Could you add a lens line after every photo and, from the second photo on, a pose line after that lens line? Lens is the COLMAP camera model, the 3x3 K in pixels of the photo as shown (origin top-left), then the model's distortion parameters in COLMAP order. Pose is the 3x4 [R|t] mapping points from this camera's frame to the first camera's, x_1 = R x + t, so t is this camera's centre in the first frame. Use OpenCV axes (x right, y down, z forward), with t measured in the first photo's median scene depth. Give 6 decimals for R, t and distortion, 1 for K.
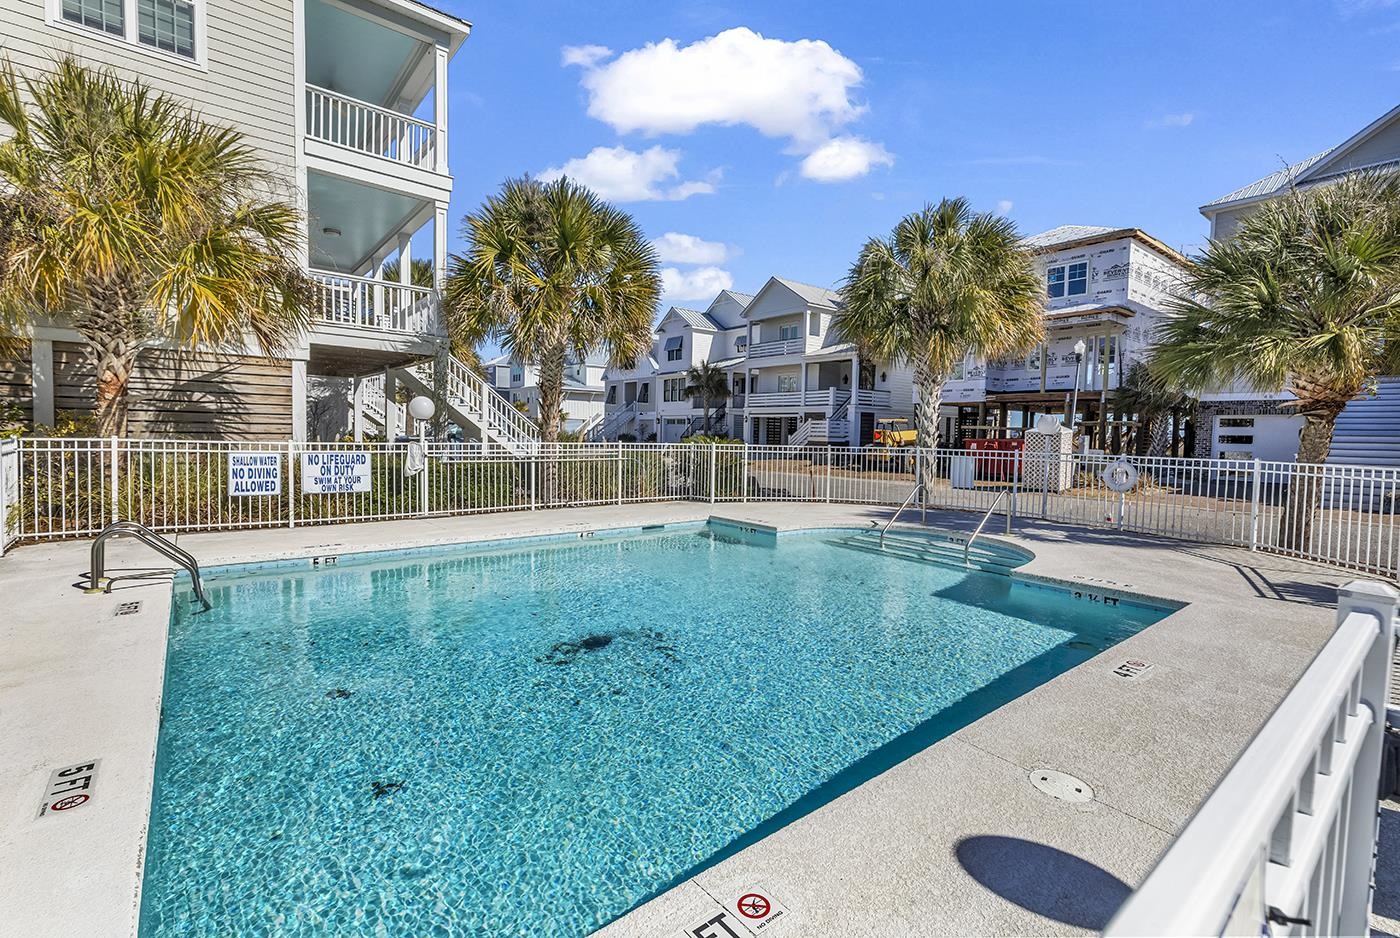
lens RADIAL K [[632.1, 0, 696.8], [0, 632.1, 464.8], [0, 0, 1]] dist [0.004545, -0.000545]
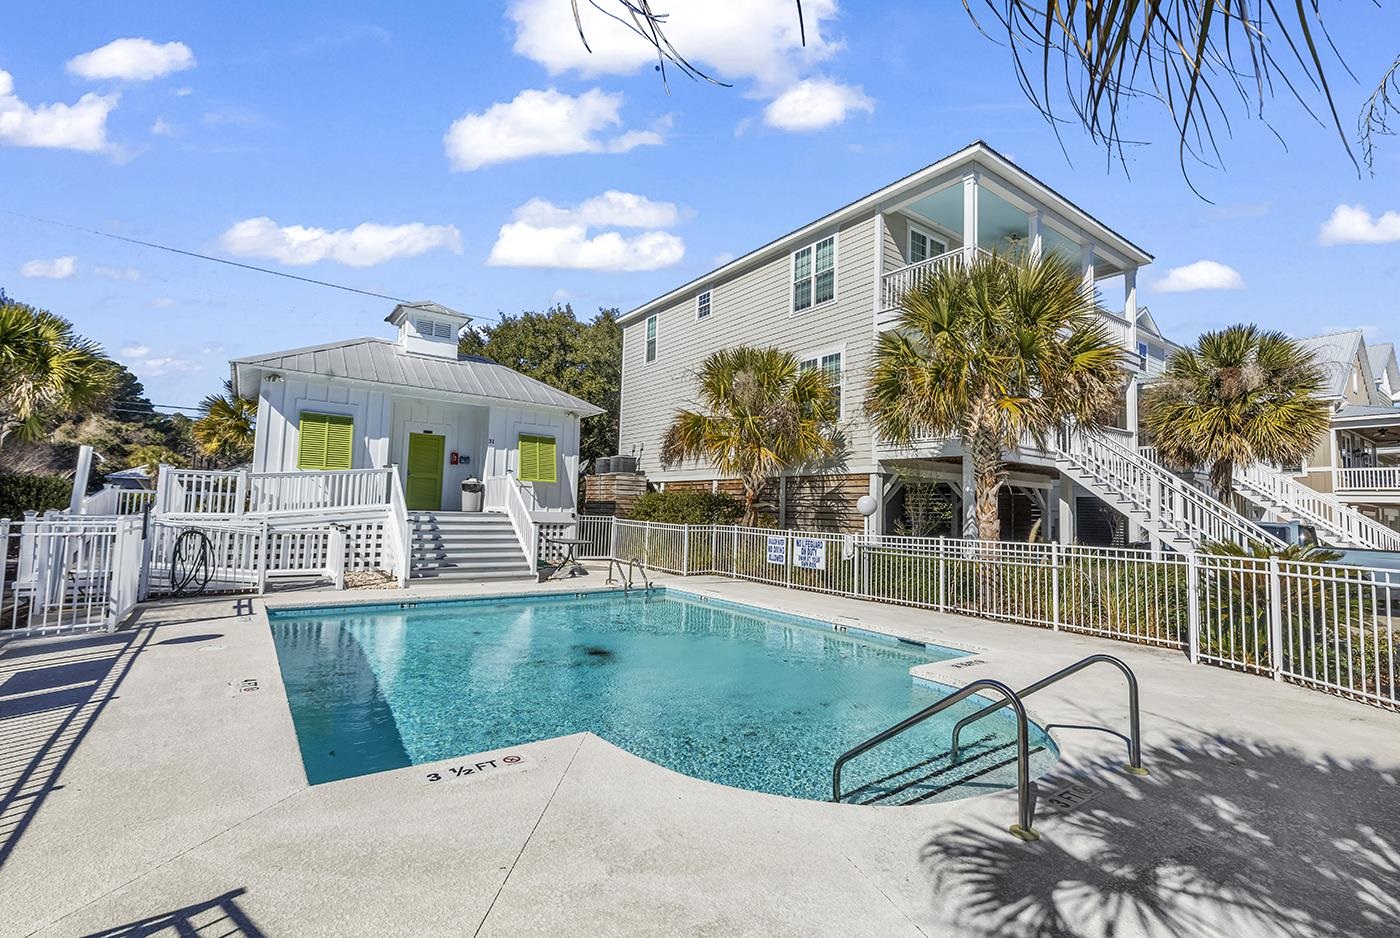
lens RADIAL K [[632.1, 0, 696.8], [0, 632.1, 464.8], [0, 0, 1]] dist [0.004545, -0.000545]
pose [[-0.082472, -0.106895, -0.990844, 0.770855], [-0.096042, 0.990456, -0.098859, -0.017471], [0.991955, 0.087009, -0.091951, 0.797629]]
